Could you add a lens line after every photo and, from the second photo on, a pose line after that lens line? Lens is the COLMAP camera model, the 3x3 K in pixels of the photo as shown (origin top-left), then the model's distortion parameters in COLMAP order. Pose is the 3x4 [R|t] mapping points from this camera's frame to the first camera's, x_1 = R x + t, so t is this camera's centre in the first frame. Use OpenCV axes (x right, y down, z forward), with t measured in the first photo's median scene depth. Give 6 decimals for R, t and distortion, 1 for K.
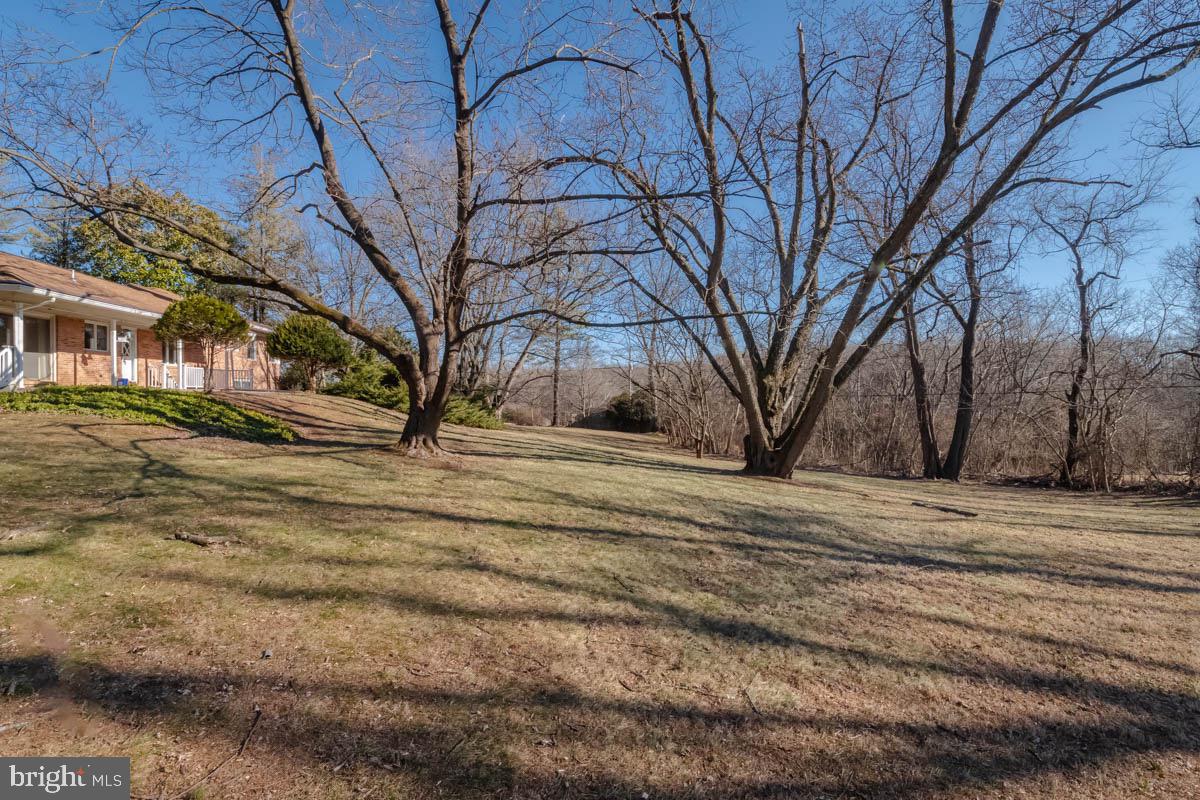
lens RADIAL K [[516.6, 0, 609.7], [0, 516.6, 402.4], [0, 0, 1]] dist [-0.001100, -0.009362]
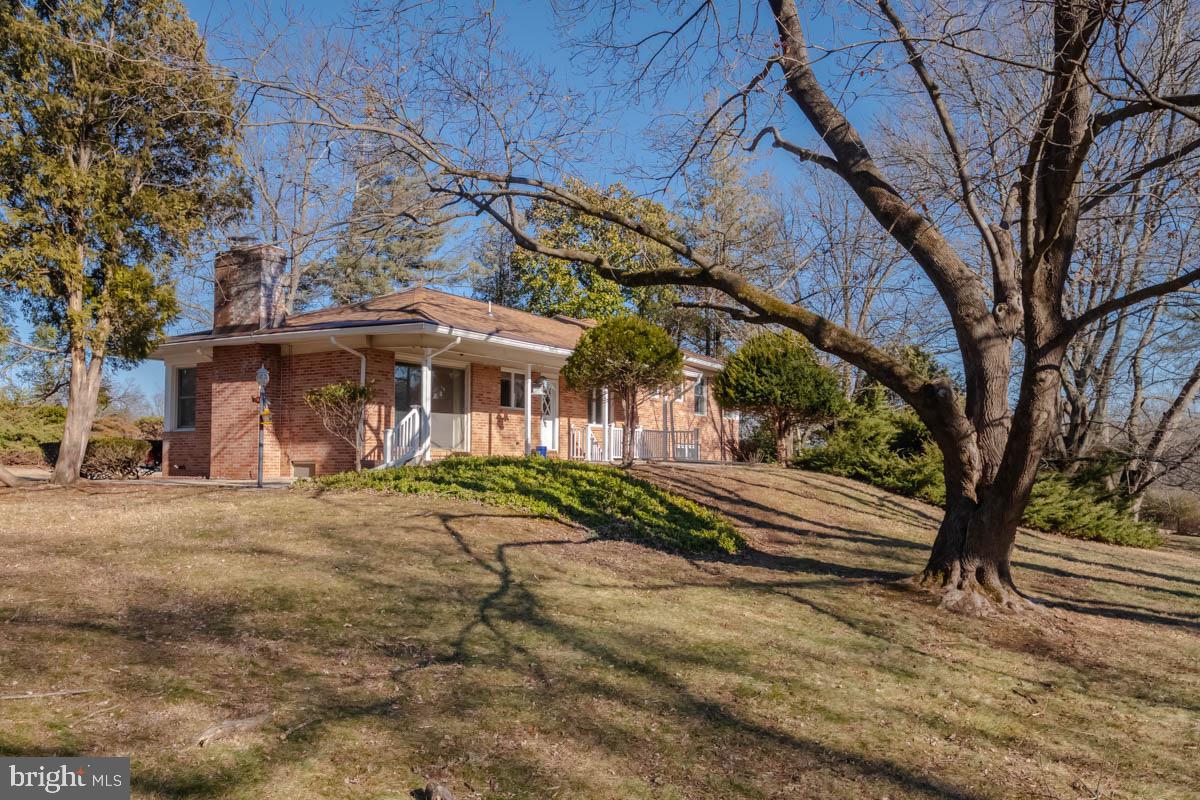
lens RADIAL K [[928.6, 0, 600.4], [0, 928.6, 422.4], [0, 0, 1]] dist [0.012026, 0.007038]
pose [[0.748867, -0.033228, -0.661886, -0.060289], [-0.009492, 0.998102, -0.060846, -0.003824], [0.662652, 0.051848, 0.747131, 0.154988]]
